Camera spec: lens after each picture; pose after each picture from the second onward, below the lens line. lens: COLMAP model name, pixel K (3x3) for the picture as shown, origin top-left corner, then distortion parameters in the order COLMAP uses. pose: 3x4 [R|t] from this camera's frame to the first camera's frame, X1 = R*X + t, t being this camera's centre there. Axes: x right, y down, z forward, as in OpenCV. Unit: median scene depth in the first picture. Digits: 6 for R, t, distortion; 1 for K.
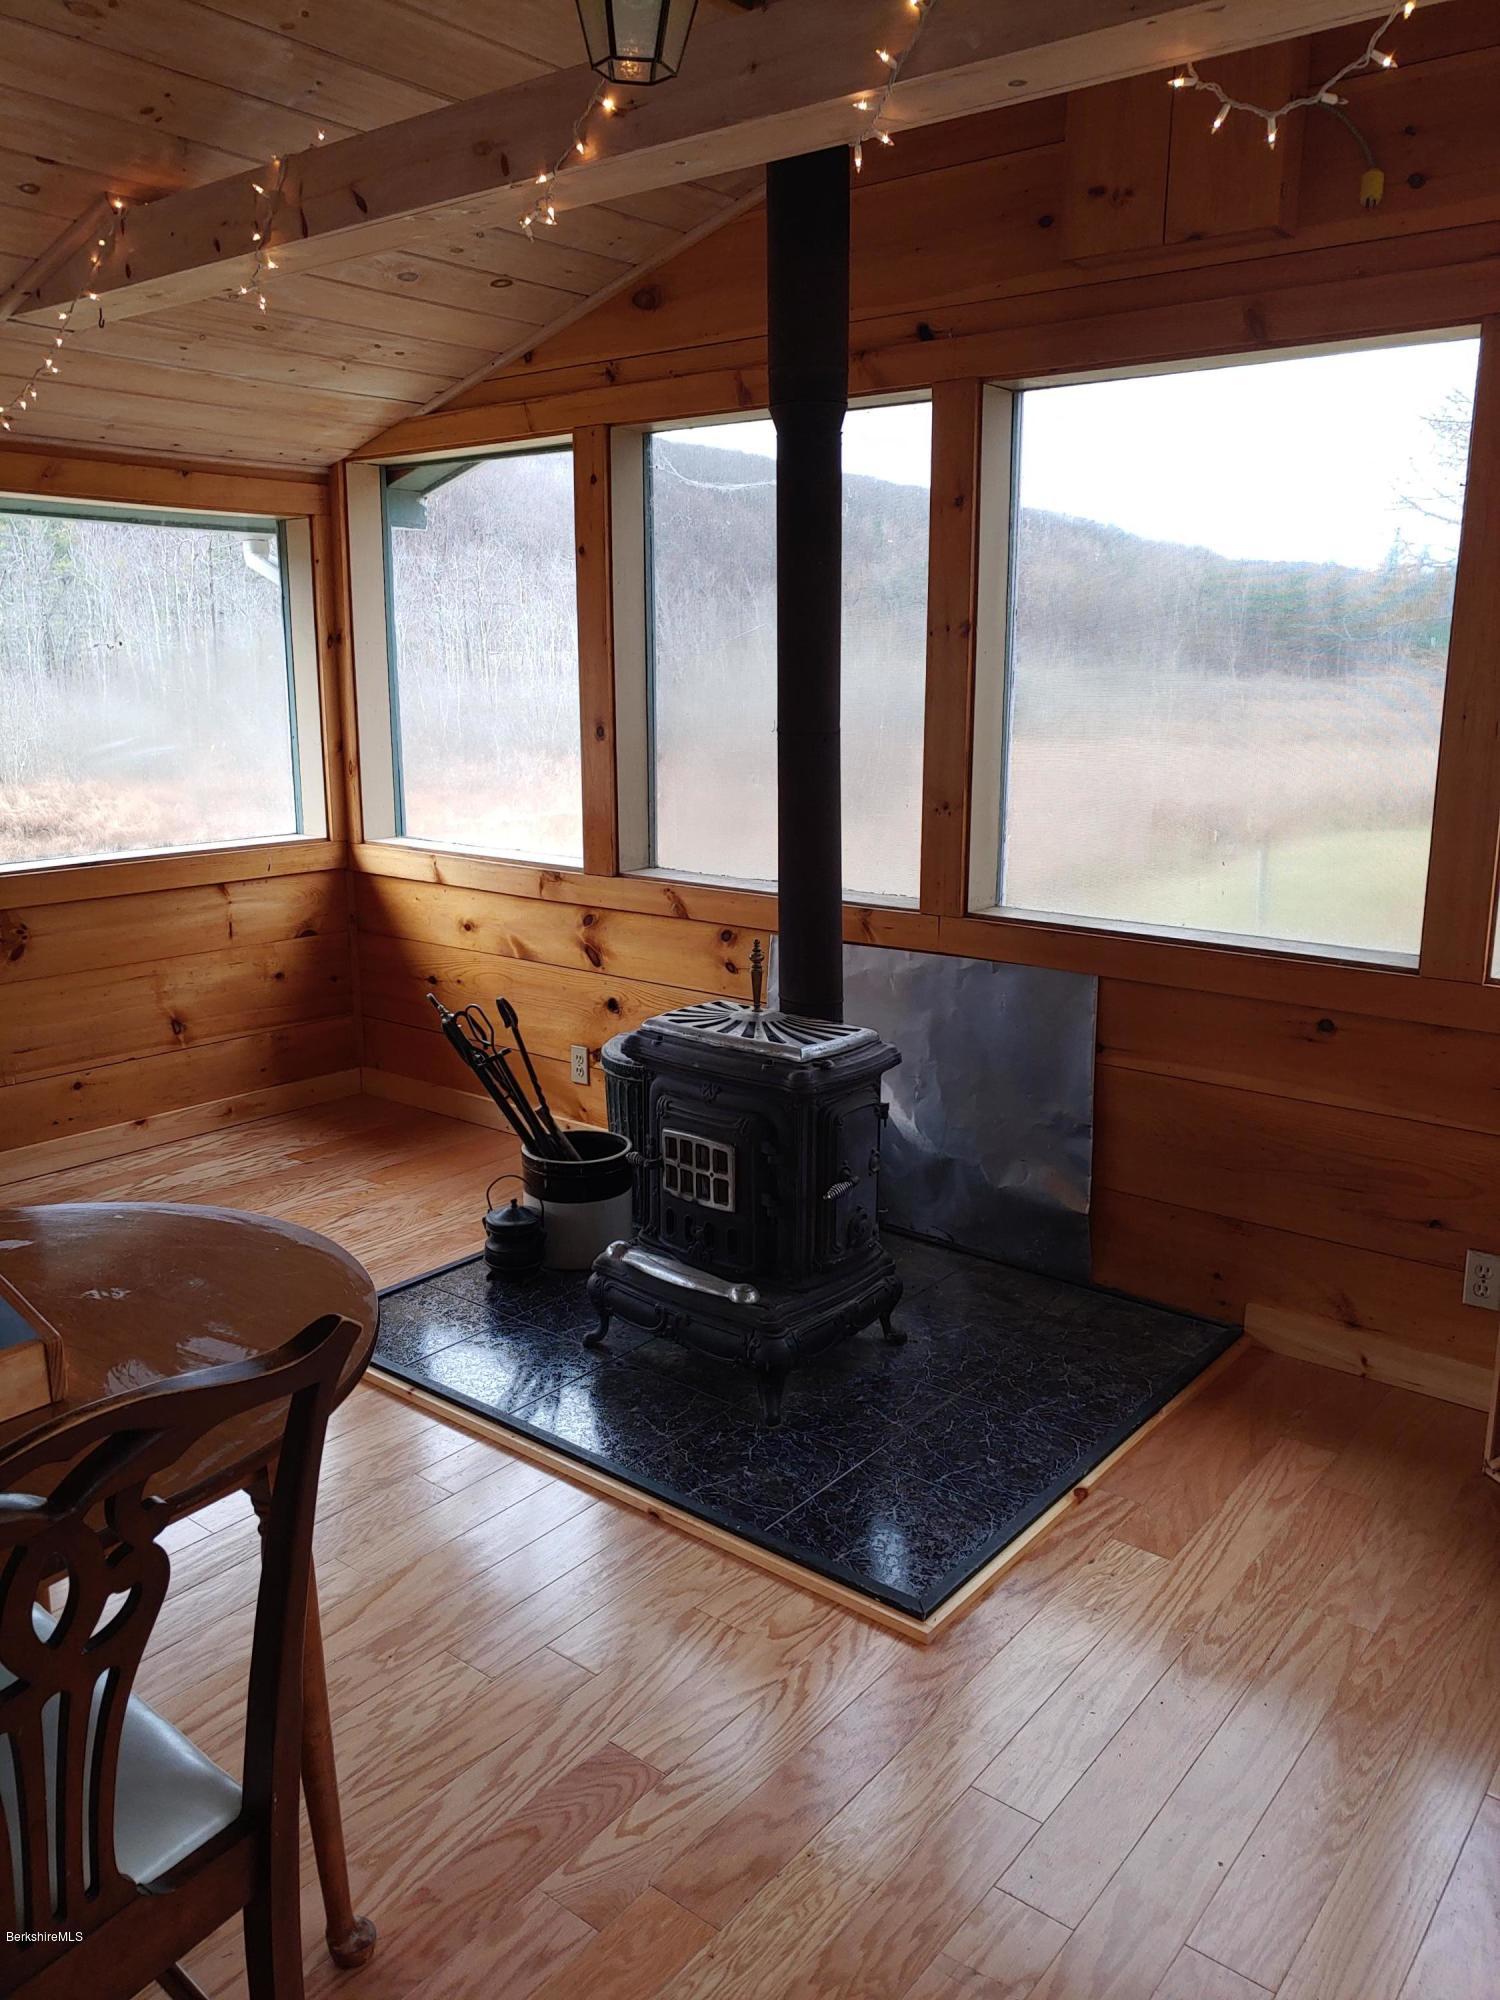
lens RADIAL K [[1537.0, 0, 750.0], [0, 1537.0, 1000.0], [0, 0, 1]] dist [-0.012988, -0.004111]
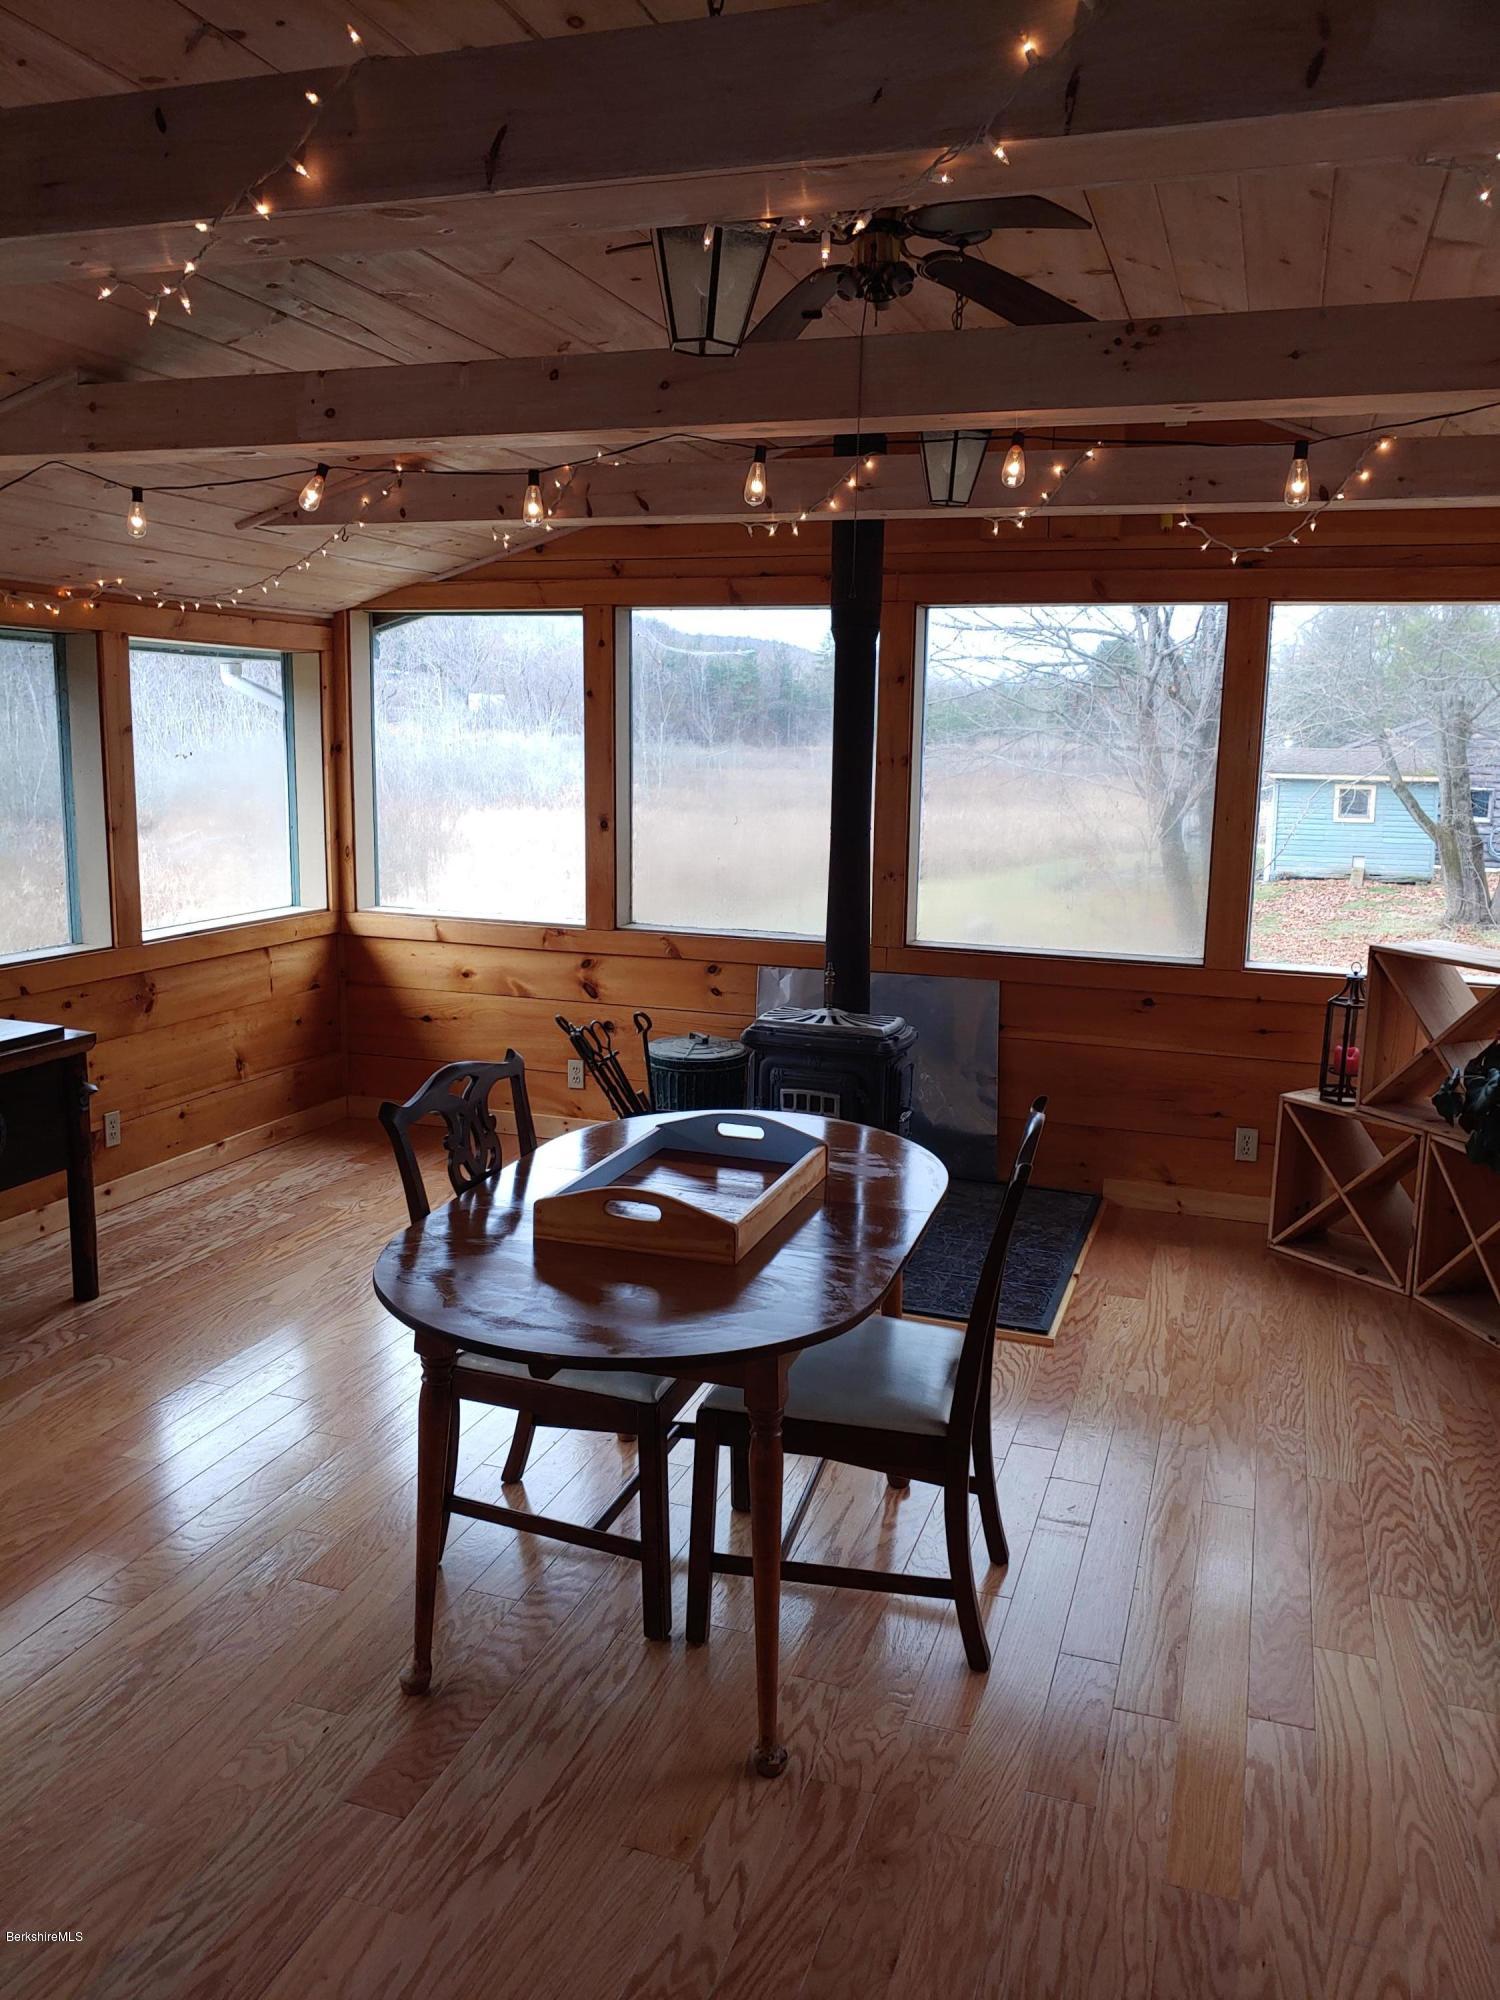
lens RADIAL K [[1552.8, 0, 750.0], [0, 1552.8, 1000.0], [0, 0, 1]] dist [-0.000517, -0.001719]
pose [[0.941994, -0.044302, 0.332693, -0.415544], [0.058303, 0.997779, -0.032216, 0.030488], [-0.330527, 0.049744, 0.942485, -0.312328]]
